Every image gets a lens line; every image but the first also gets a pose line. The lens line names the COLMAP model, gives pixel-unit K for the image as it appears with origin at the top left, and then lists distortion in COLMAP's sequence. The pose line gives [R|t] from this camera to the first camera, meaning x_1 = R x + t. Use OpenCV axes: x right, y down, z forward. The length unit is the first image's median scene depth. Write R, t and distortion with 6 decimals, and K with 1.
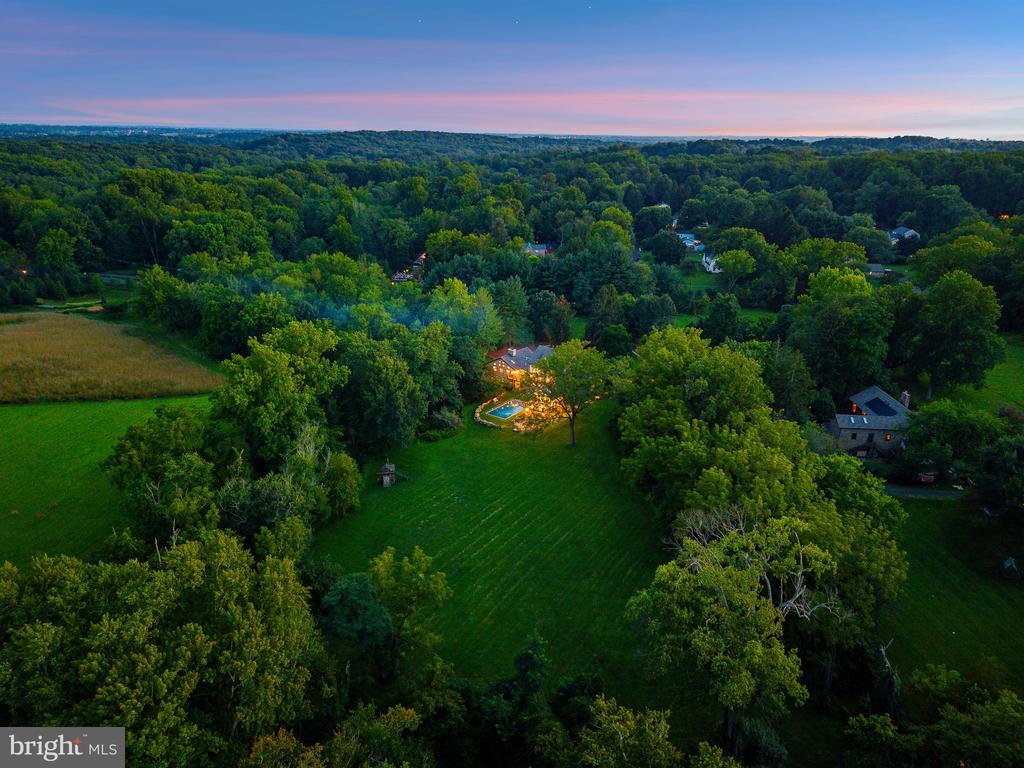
lens RADIAL K [[687.4, 0, 512.0], [0, 687.4, 381.5], [0, 0, 1]] dist [0.021158, -0.006399]
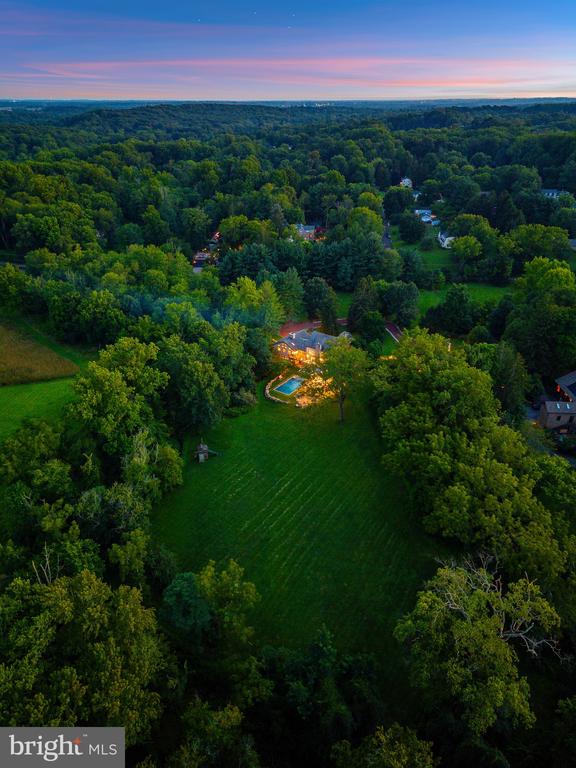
lens RADIAL K [[515.5, 0, 288.8], [0, 515.5, 384.3], [0, 0, 1]] dist [0.021158, -0.006399]
pose [[0.999756, -0.022018, 0.001688, -0.012917], [0.021491, 0.987694, 0.154917, -0.131830], [-0.005078, -0.154842, 0.987926, 0.041309]]
